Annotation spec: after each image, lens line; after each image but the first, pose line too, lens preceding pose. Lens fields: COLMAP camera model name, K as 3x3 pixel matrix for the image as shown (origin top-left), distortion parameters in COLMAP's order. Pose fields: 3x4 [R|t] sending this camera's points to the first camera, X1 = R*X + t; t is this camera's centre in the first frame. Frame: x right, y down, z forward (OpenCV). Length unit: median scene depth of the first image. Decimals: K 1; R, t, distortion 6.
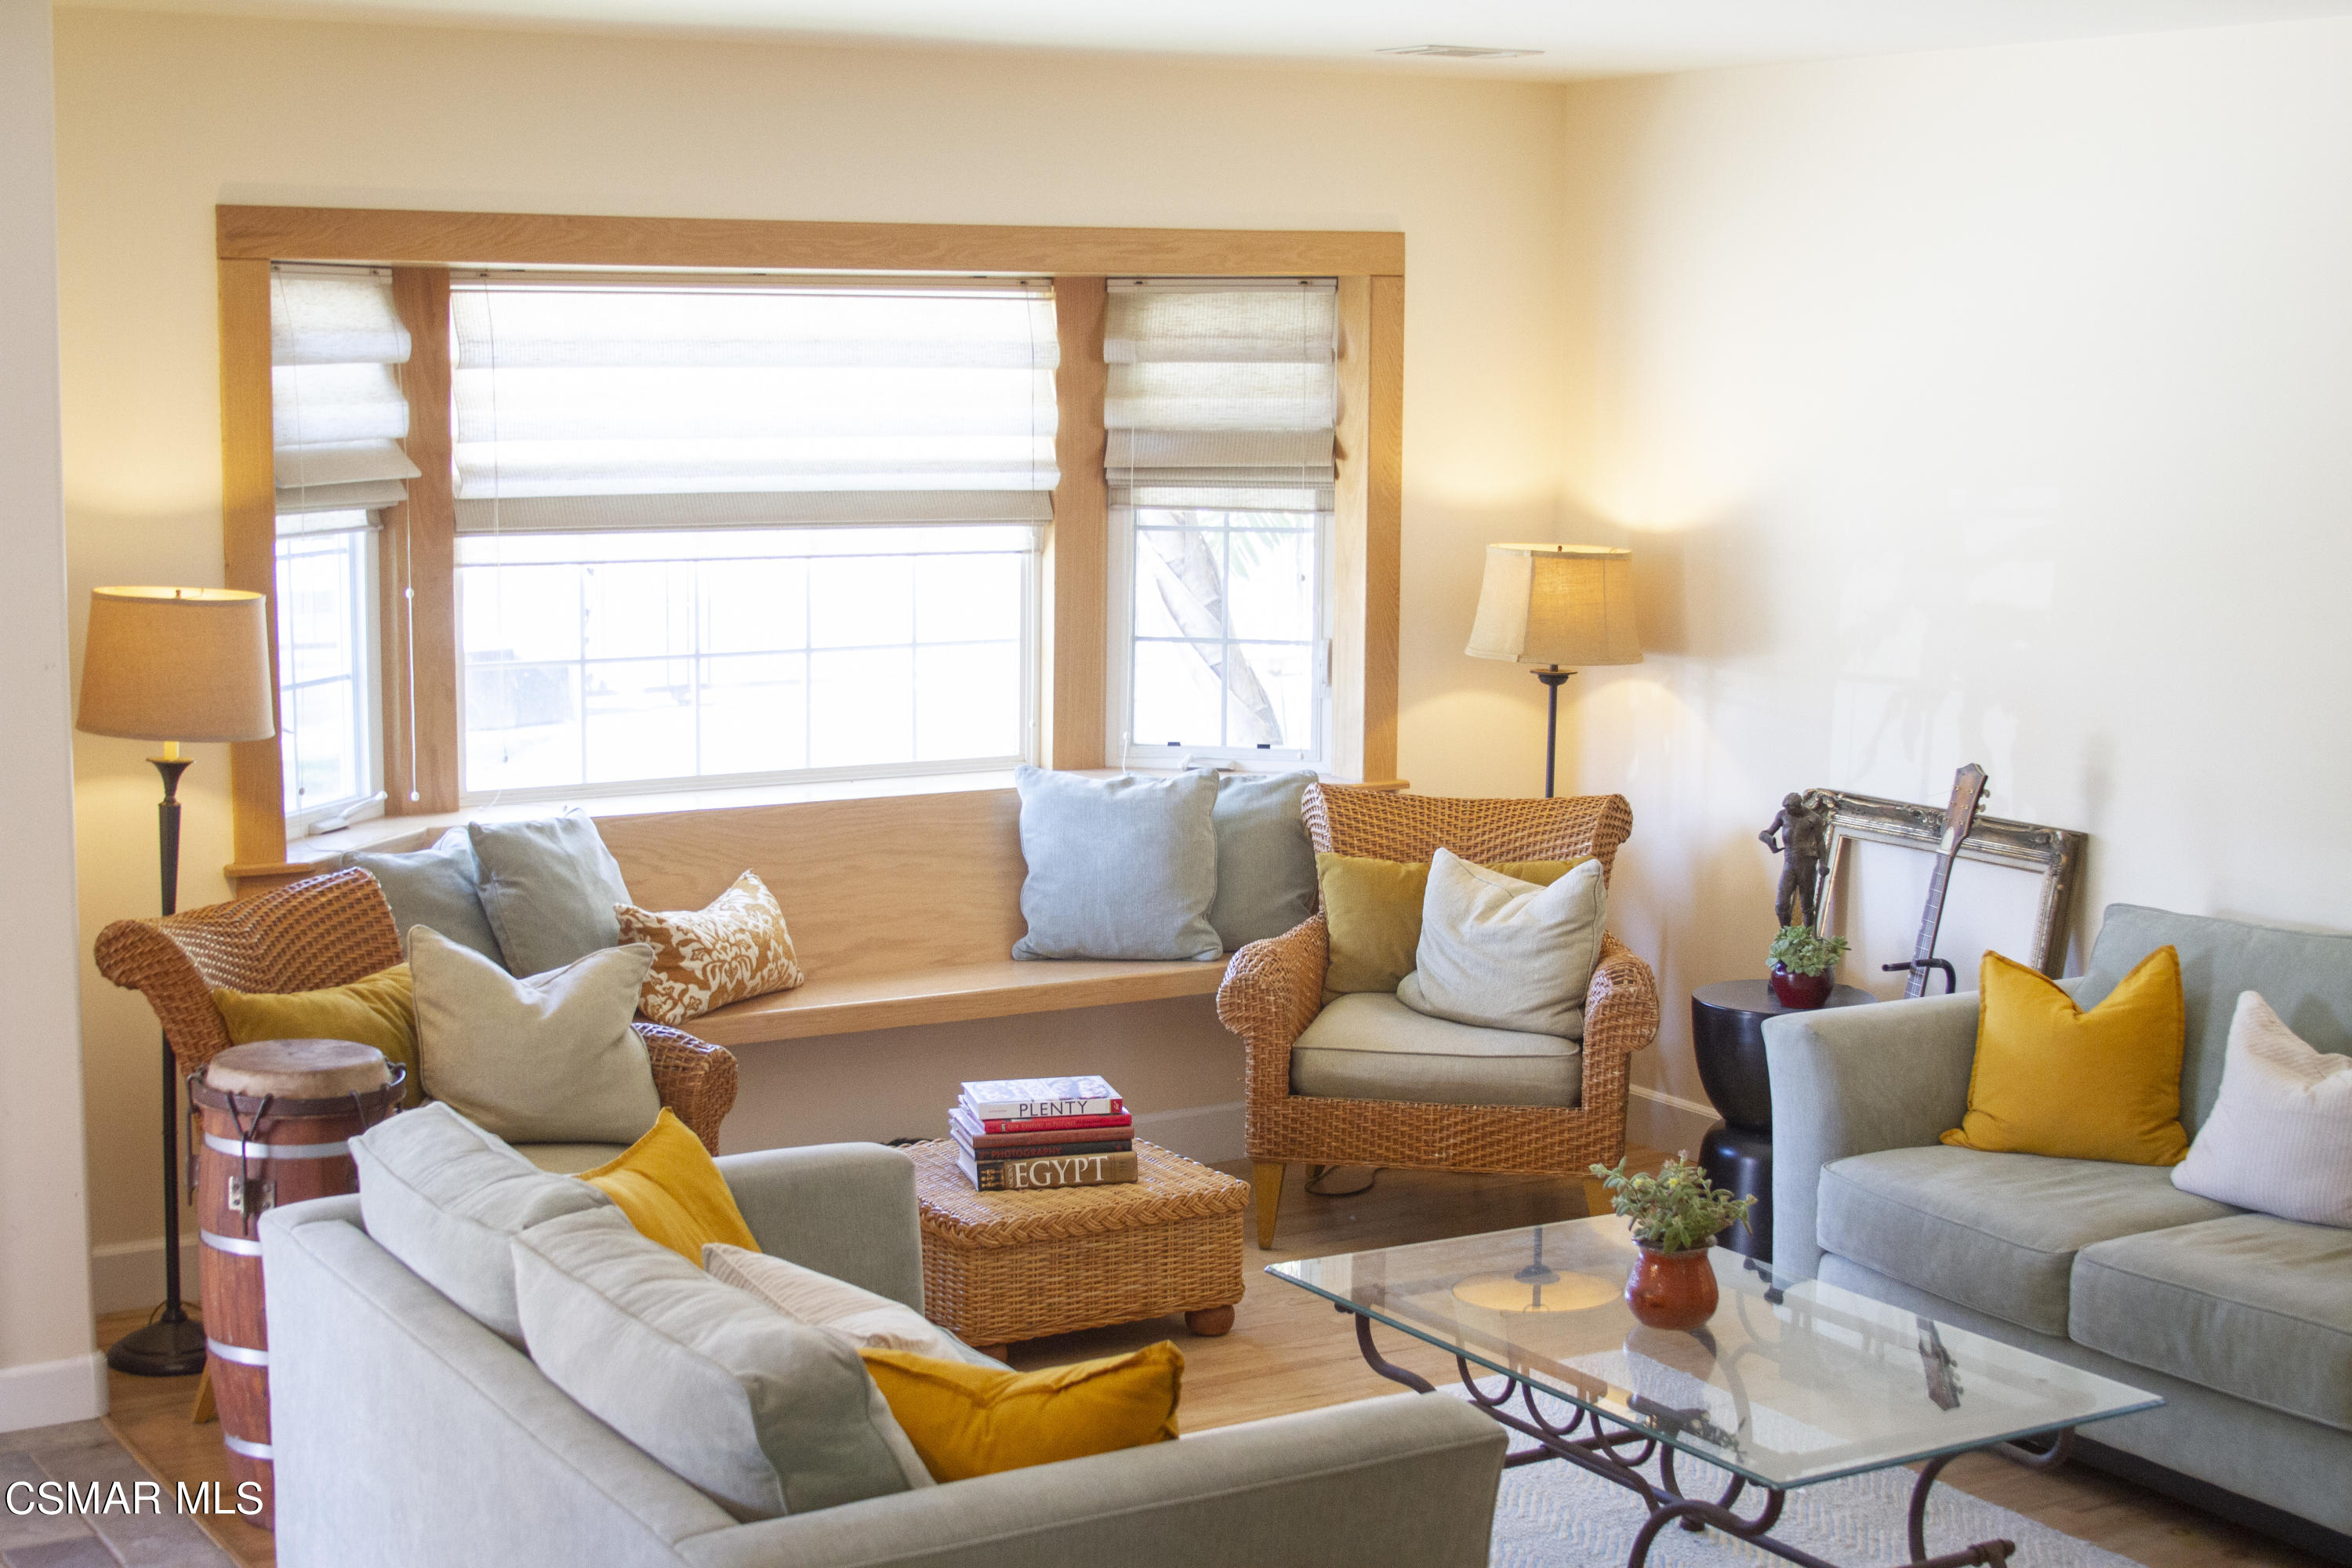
lens RADIAL K [[3220.6, 0, 1176.0], [0, 3220.6, 784.0], [0, 0, 1]] dist [-0.002766, -0.693713]
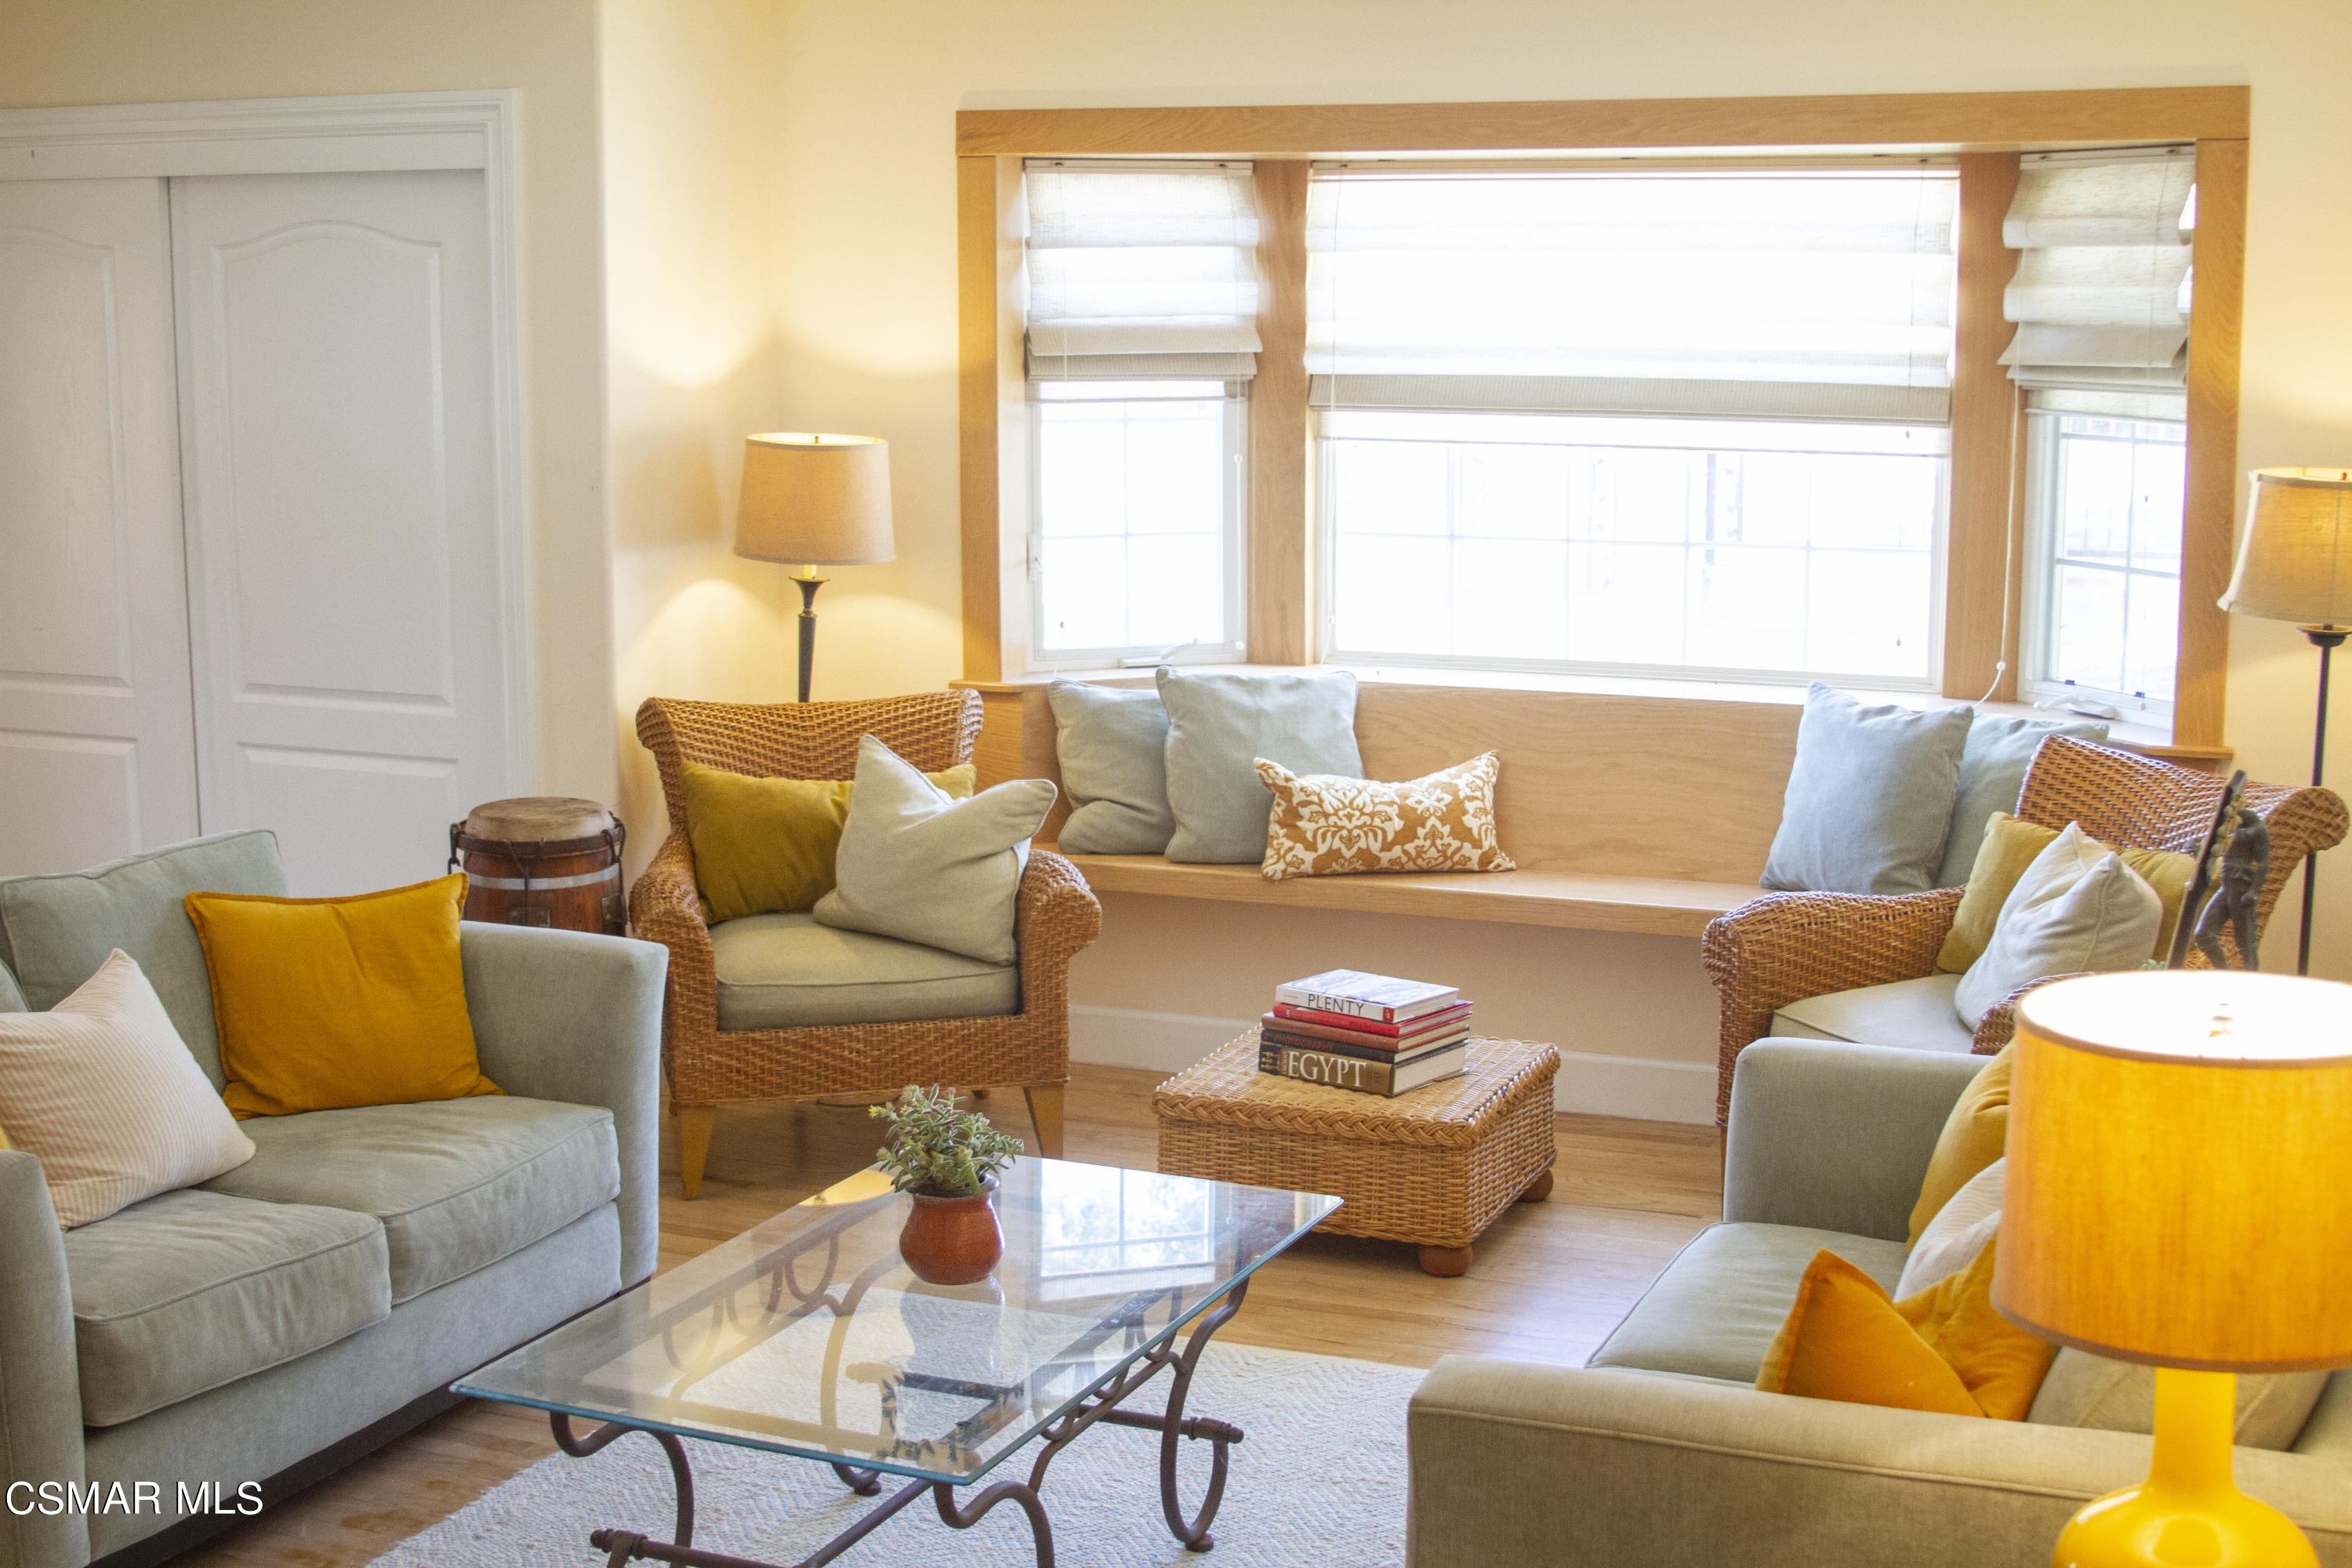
lens RADIAL K [[3084.8, 0, 1173.2], [0, 3084.8, 821.1], [0, 0, 1]] dist [-0.193533, 0.253327]
pose [[0.606126, 0.132014, -0.784337, 0.574910], [-0.097329, 0.991029, 0.091588, -0.030639], [0.789391, 0.020824, 0.613537, 0.339468]]
